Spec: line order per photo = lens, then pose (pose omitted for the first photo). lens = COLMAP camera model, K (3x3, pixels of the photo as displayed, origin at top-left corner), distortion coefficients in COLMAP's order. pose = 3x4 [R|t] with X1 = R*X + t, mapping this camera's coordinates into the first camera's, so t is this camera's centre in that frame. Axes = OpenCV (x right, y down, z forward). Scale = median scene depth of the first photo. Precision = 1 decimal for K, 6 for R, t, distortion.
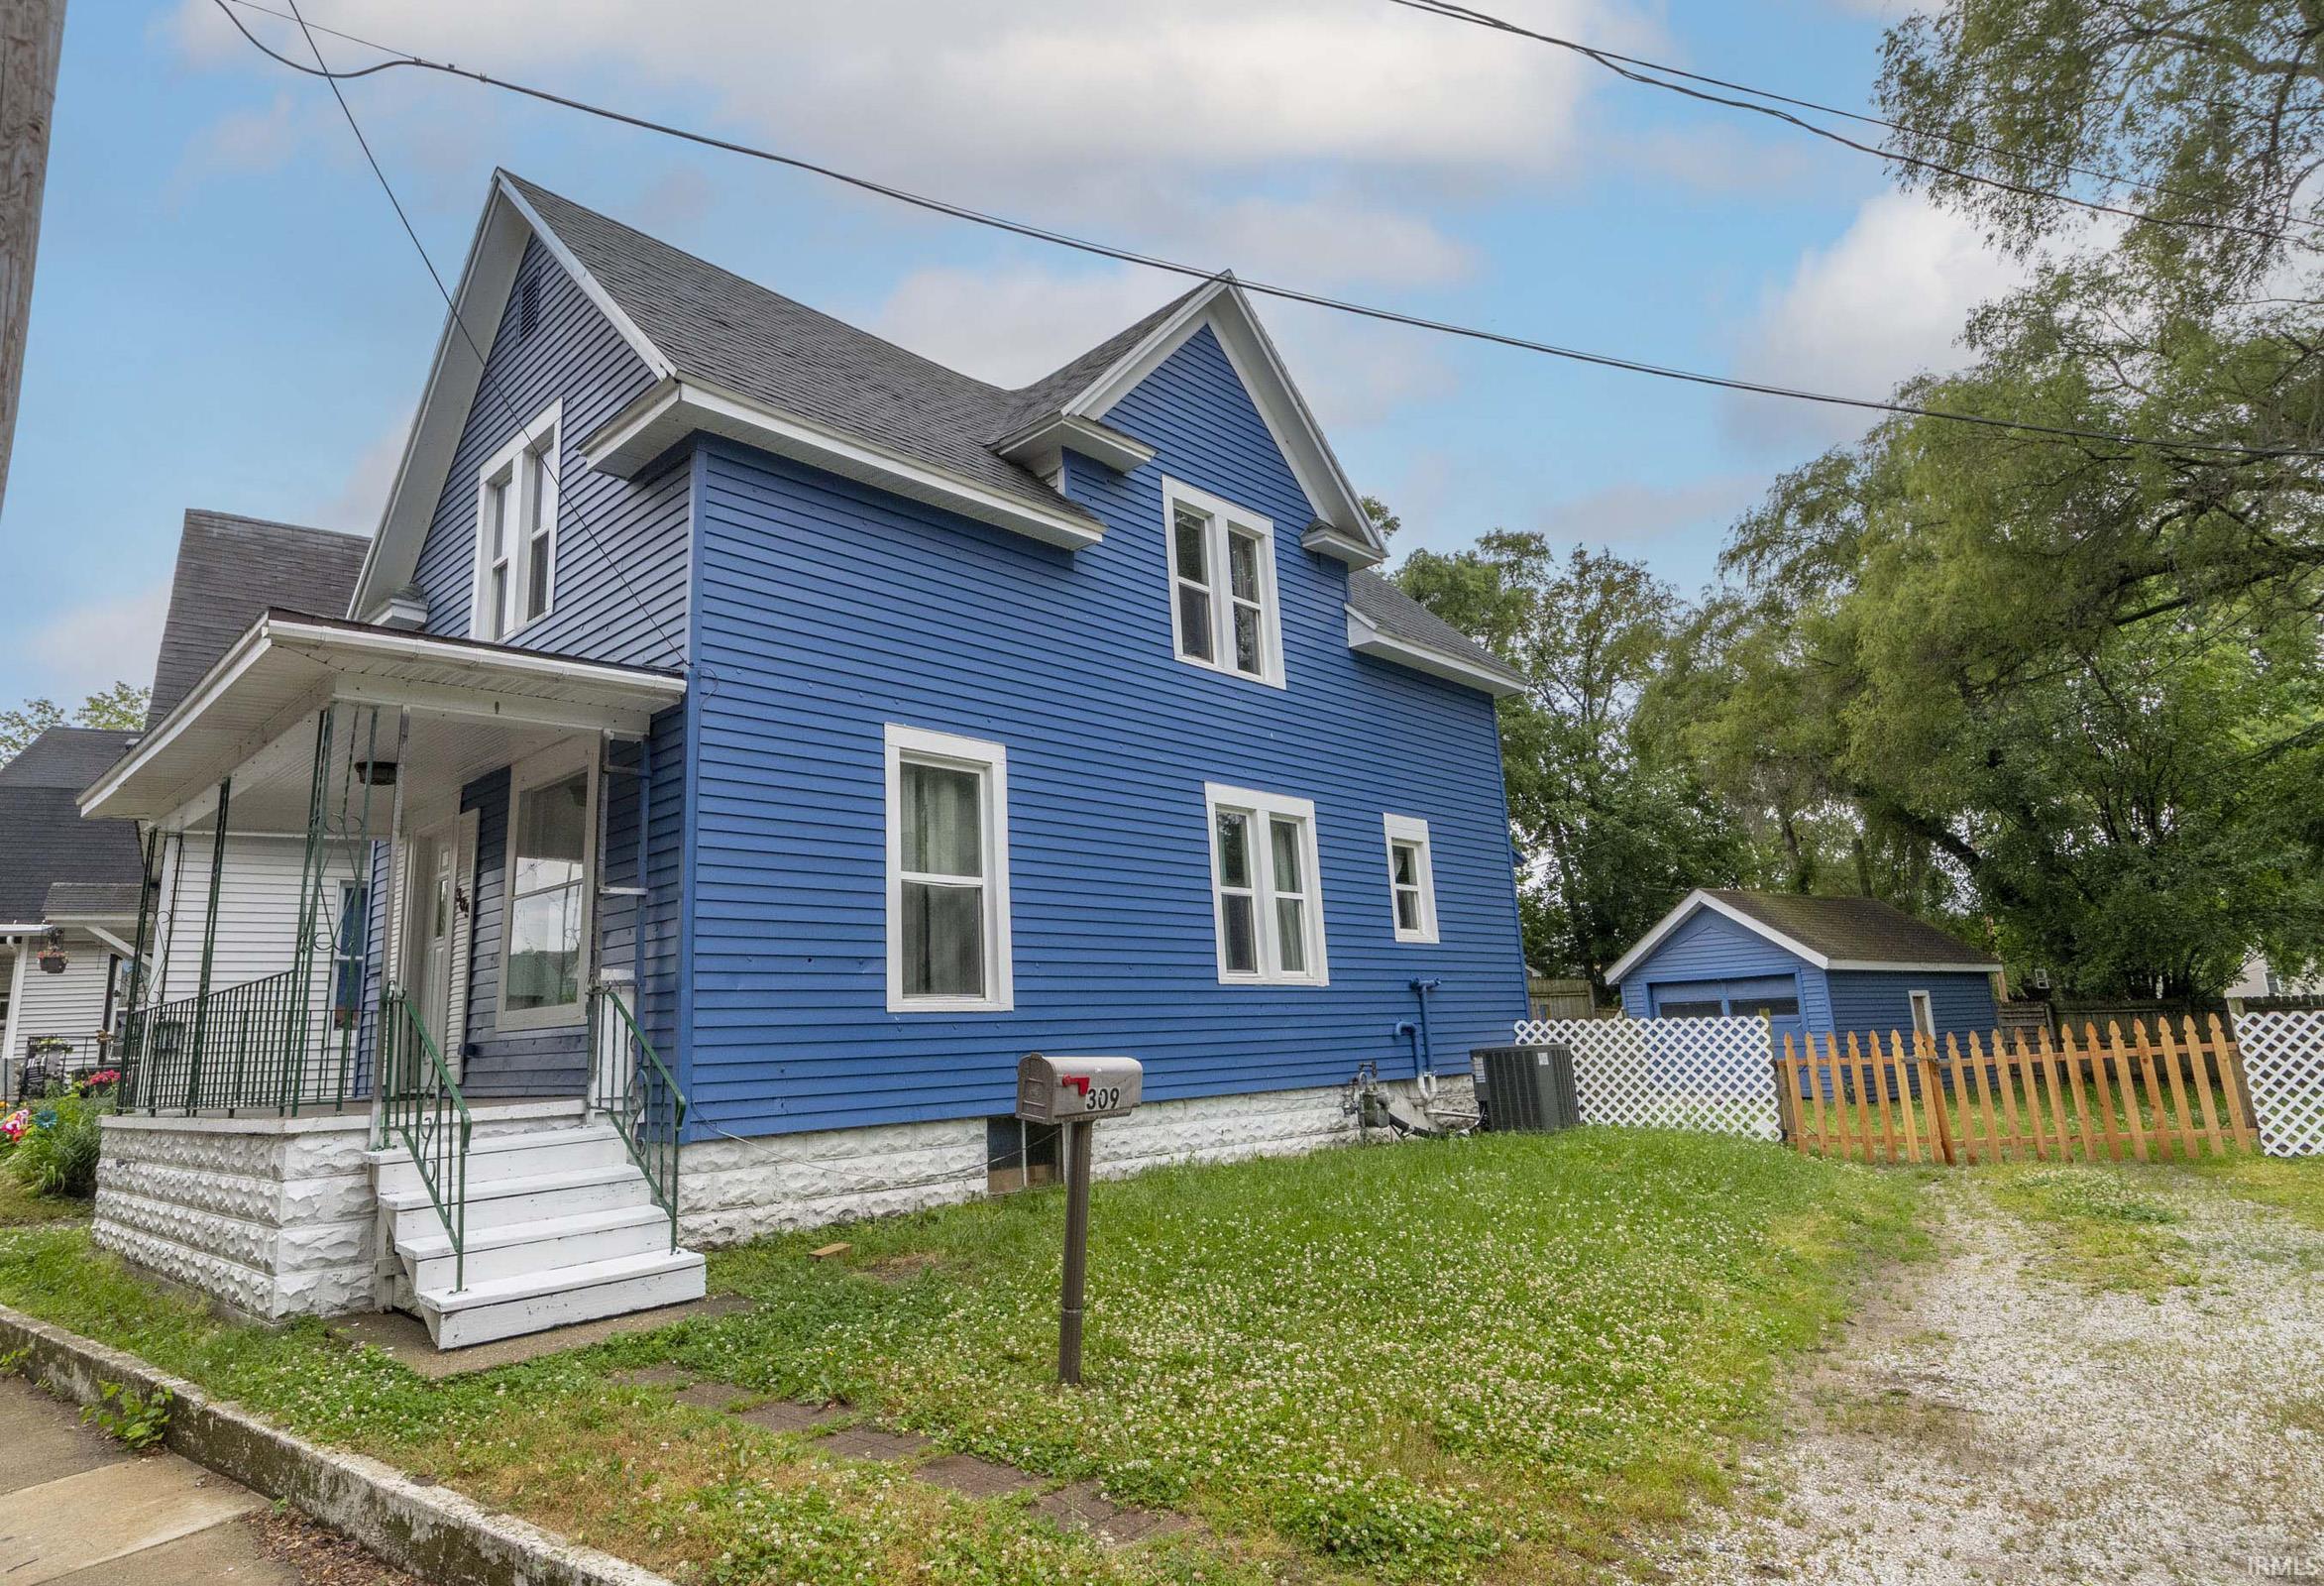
lens RADIAL K [[1288.5, 0, 1079.2], [0, 1288.5, 755.4], [0, 0, 1]] dist [-0.005266, -0.003141]
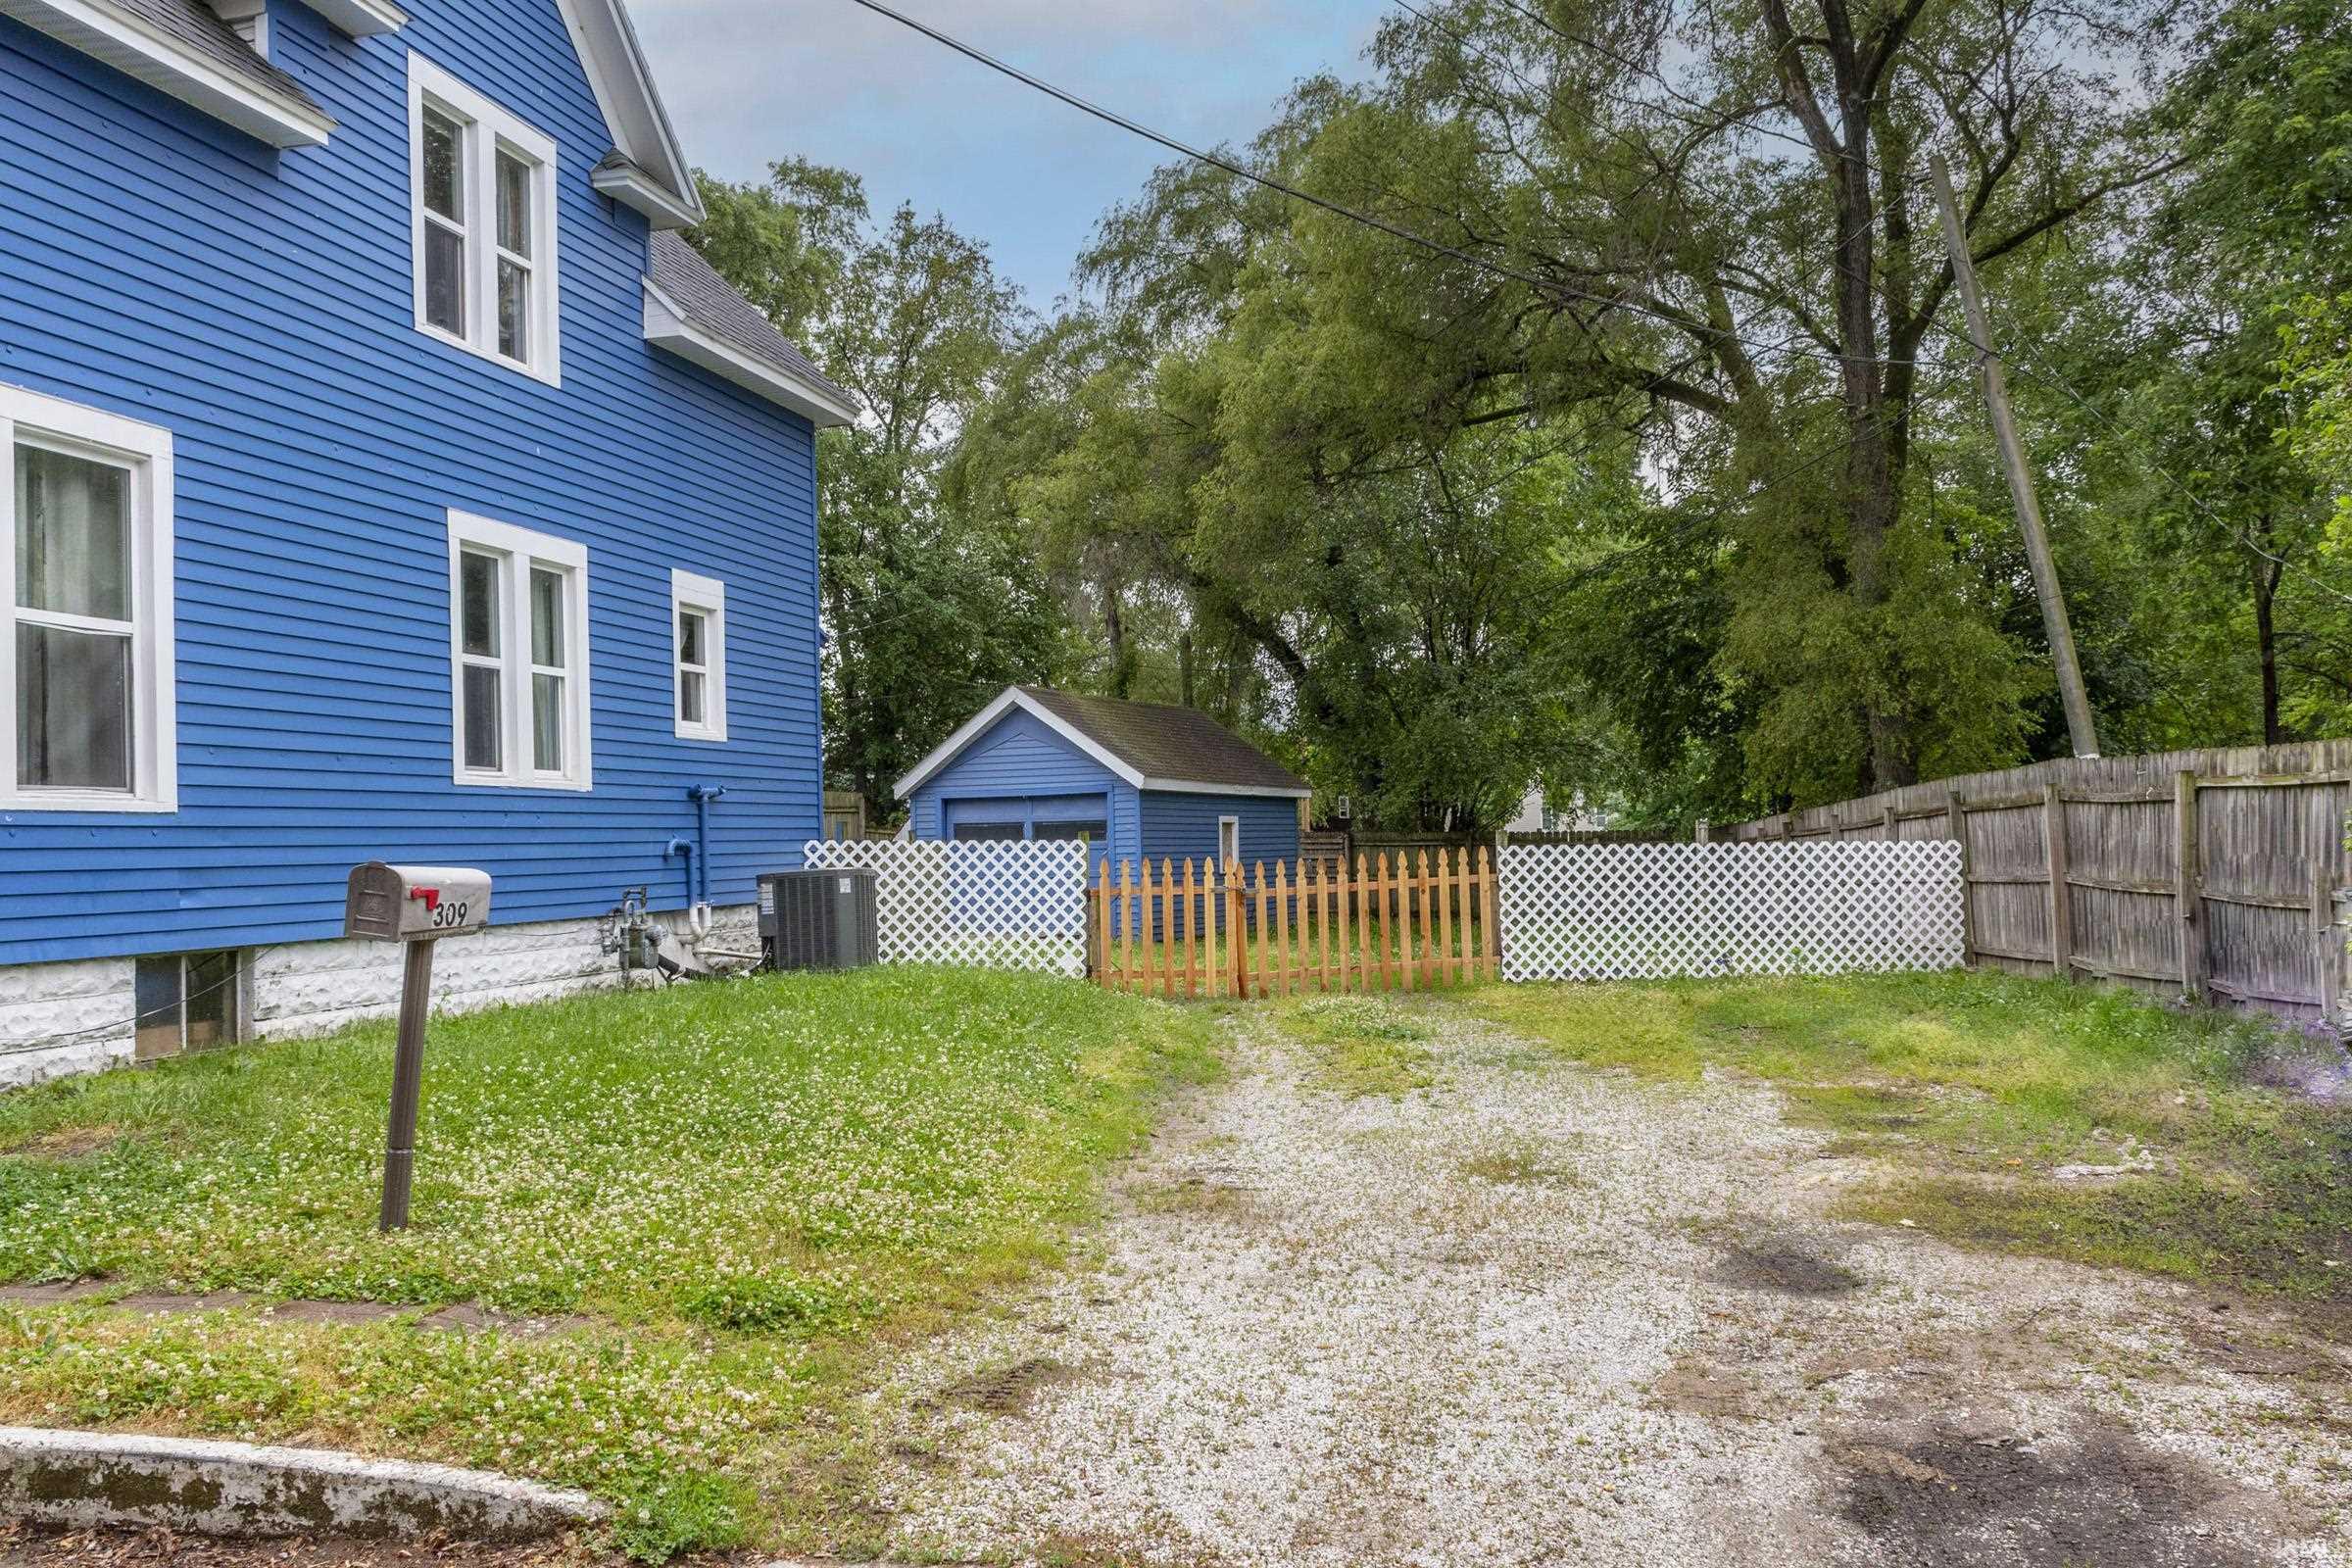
lens RADIAL K [[1878.3, 0, 1177.8], [0, 1878.3, 786.5], [0, 0, 1]] dist [0.017512, 0.002865]
pose [[0.852818, 0.031236, 0.521273, -0.088169], [-0.120319, 0.983106, 0.137934, -0.018499], [-0.508158, -0.180351, 0.842169, -0.111609]]
